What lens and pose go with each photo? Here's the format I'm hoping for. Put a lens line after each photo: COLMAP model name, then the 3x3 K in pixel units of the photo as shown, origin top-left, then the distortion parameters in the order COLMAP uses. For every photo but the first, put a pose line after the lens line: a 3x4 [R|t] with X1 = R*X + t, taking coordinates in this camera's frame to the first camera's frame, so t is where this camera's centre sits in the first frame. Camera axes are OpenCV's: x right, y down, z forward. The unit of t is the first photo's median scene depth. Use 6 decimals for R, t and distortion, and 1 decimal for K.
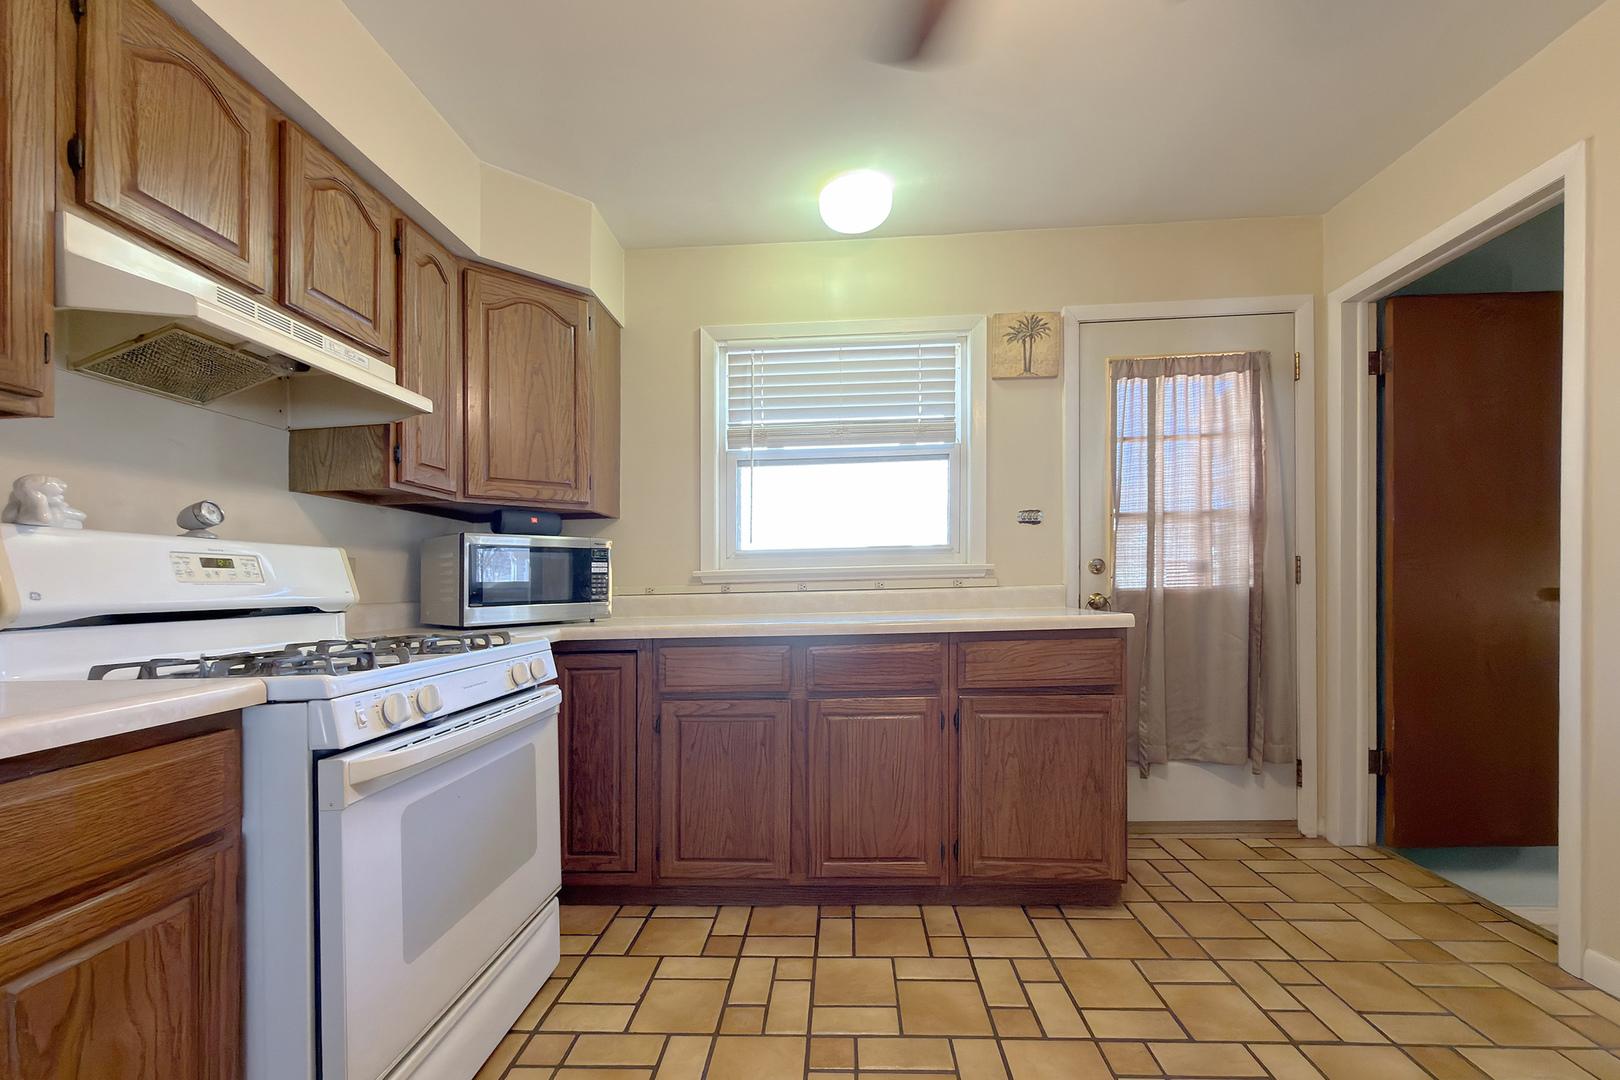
lens RADIAL K [[668.1, 0, 757.9], [0, 668.1, 601.8], [0, 0, 1]] dist [-0.000077, 0.000067]
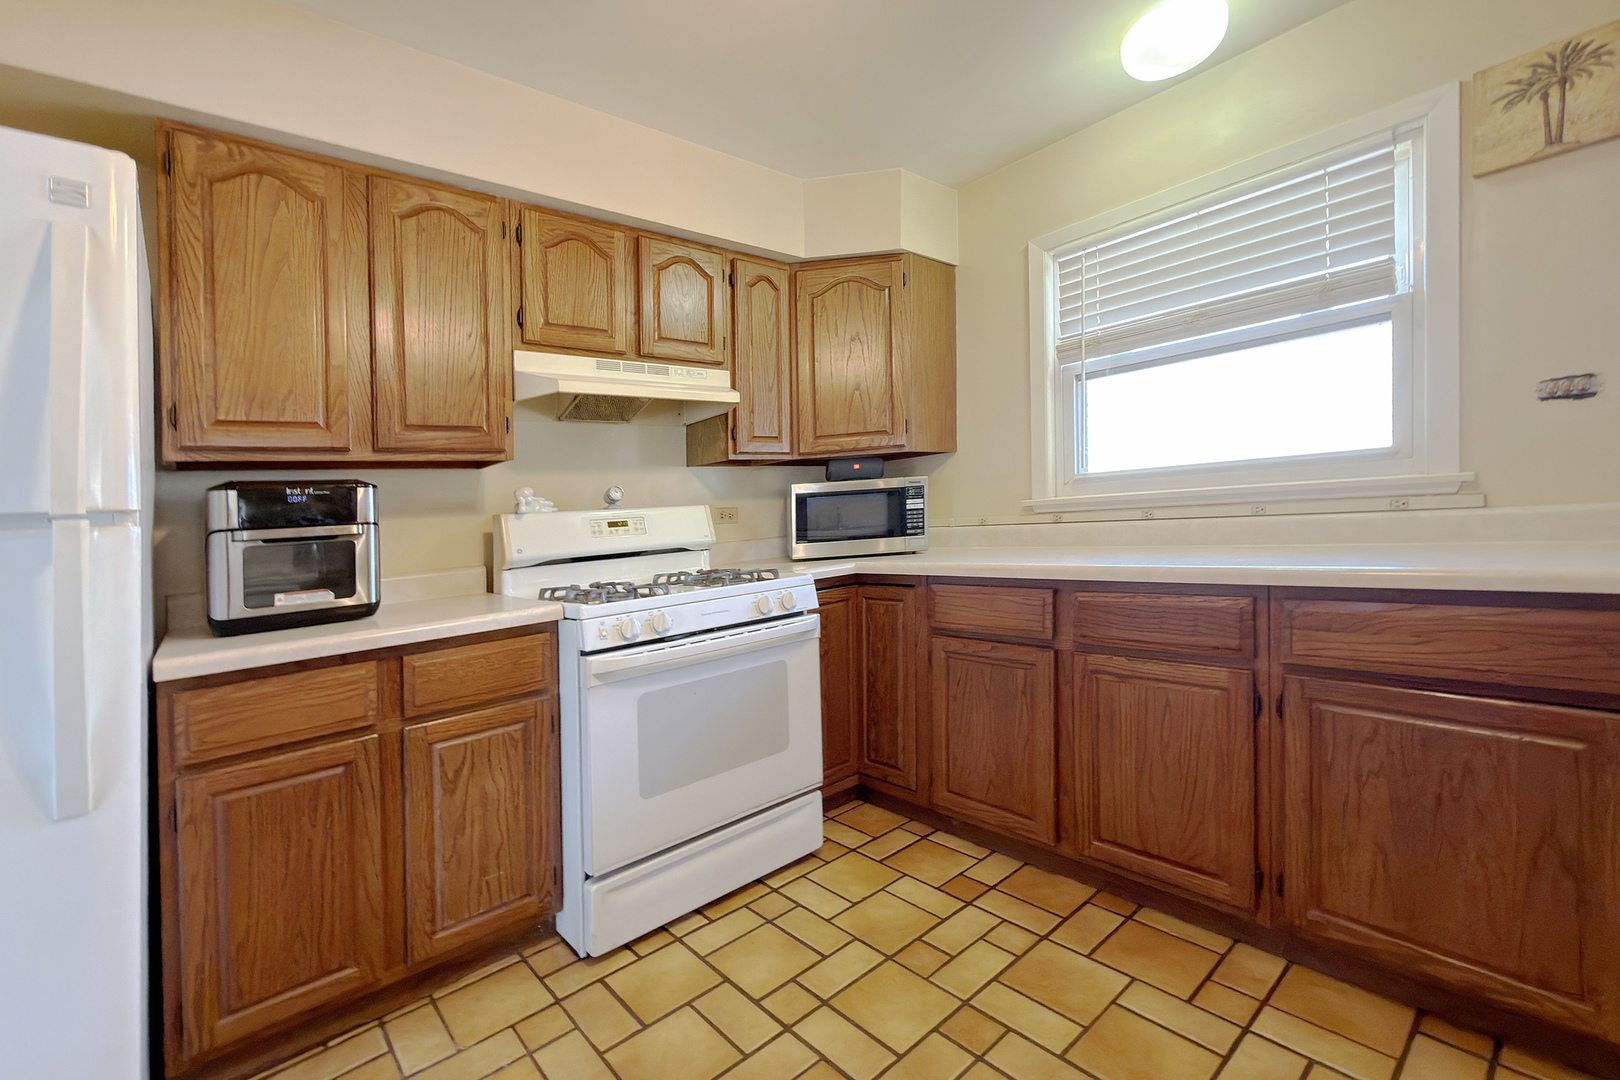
lens RADIAL K [[655.4, 0, 777.3], [0, 655.4, 513.7], [0, 0, 1]] dist [-0.000006, 0.000157]
pose [[0.697592, -0.023256, -0.716117, 0.433621], [0.032610, 0.999468, -0.000691, -0.049666], [0.715752, -0.022871, 0.697980, 0.117420]]
